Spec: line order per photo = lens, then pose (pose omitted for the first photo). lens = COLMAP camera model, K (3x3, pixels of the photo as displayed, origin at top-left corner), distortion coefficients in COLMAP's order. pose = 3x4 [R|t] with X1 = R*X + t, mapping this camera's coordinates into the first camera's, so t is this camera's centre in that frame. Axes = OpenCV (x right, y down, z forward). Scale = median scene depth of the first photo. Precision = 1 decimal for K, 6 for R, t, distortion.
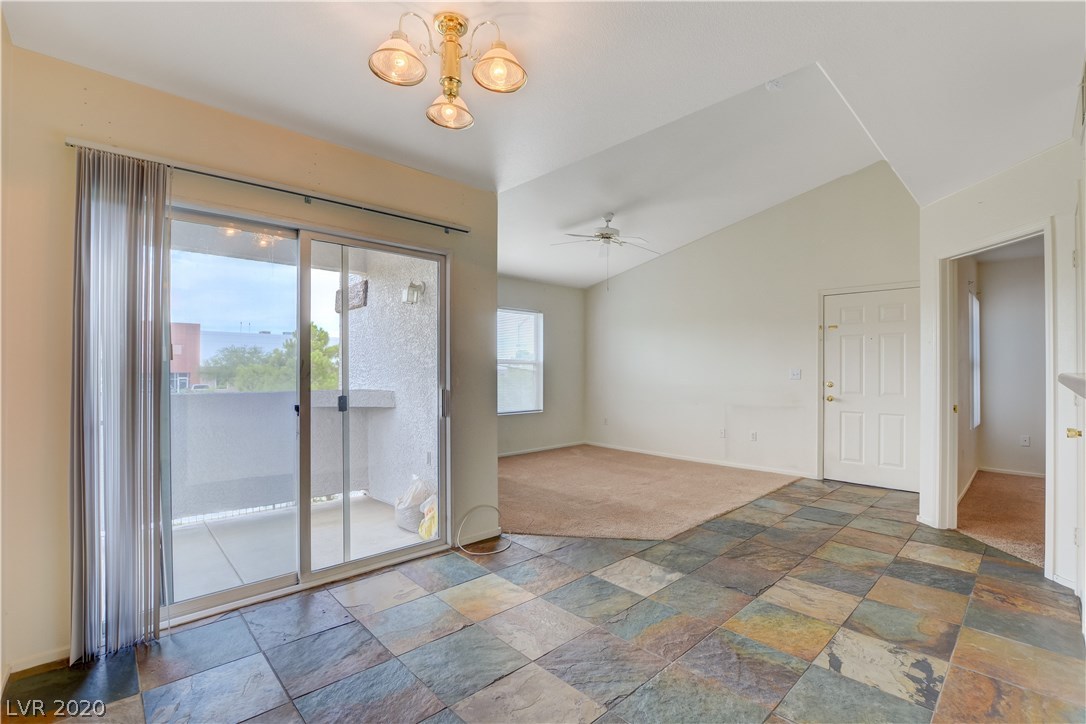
lens RADIAL K [[478.5, 0, 548.3], [0, 478.5, 367.7], [0, 0, 1]] dist [-0.016591, 0.000808]
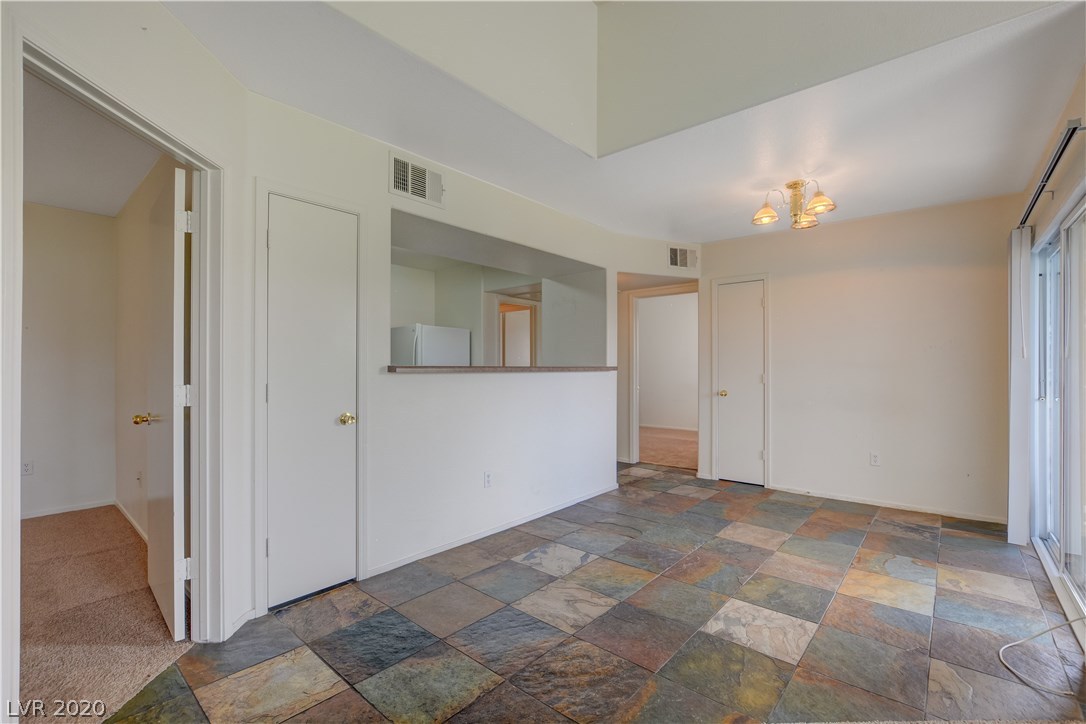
lens RADIAL K [[478.5, 0, 531.4], [0, 478.5, 365.0], [0, 0, 1]] dist [-0.016591, 0.000808]
pose [[-0.997583, -0.001756, -0.069462, 0.481194], [-0.001157, 0.999962, -0.008656, 0.010463], [0.069475, -0.008555, -0.997547, 1.369889]]
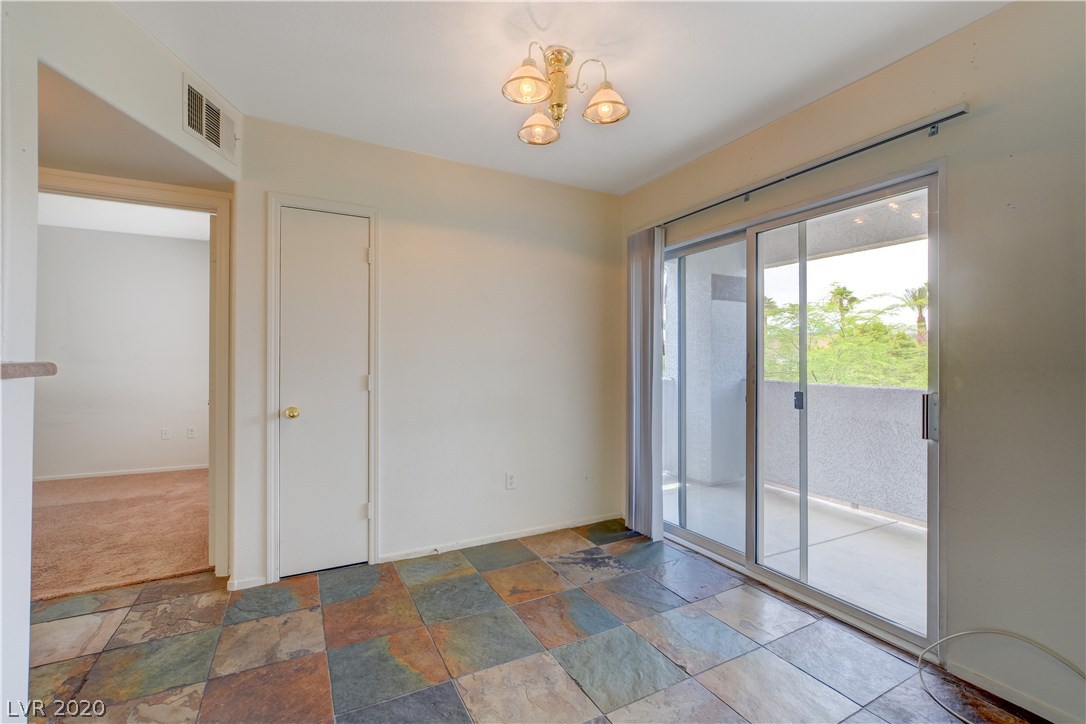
lens RADIAL K [[478.5, 0, 552.4], [0, 478.5, 361.0], [0, 0, 1]] dist [-0.016591, 0.000808]
pose [[-0.259385, -0.000618, -0.965774, 0.430675], [0.001896, 0.999998, -0.001149, 0.001122], [0.965772, -0.002129, -0.259383, 0.616355]]
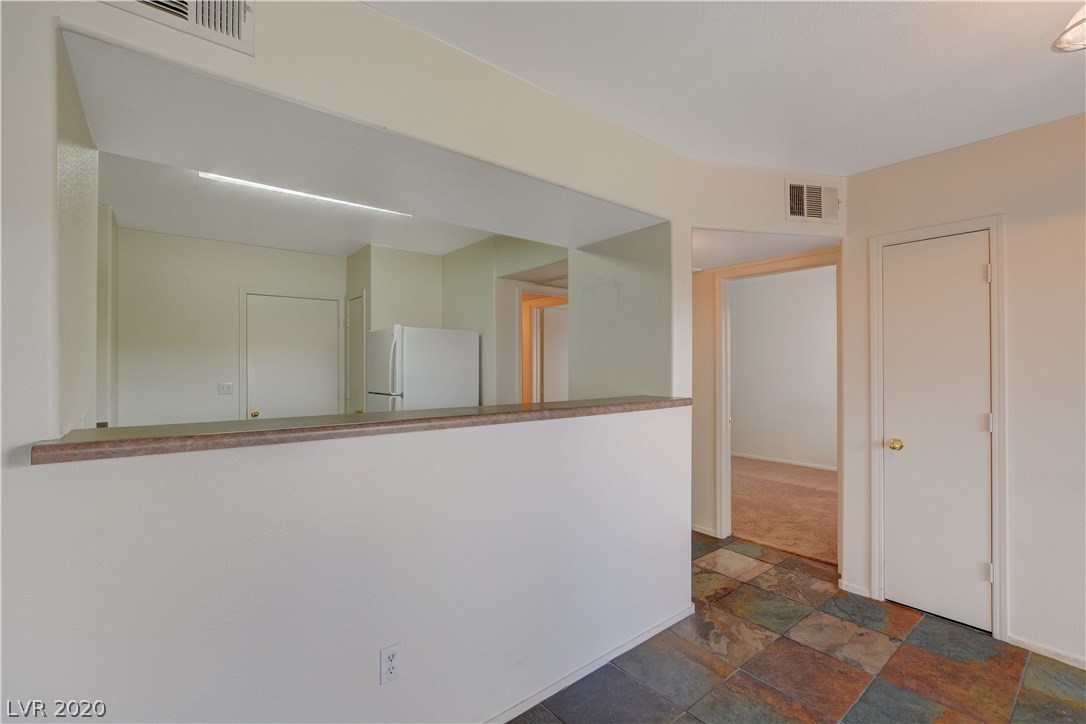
lens RADIAL K [[478.5, 0, 531.8], [0, 478.5, 360.6], [0, 0, 1]] dist [-0.016591, 0.000808]
pose [[-0.994983, 0.001744, 0.100031, 0.328562], [0.000637, 0.999938, -0.011093, -0.044003], [-0.100045, -0.010973, -0.994922, 0.840027]]
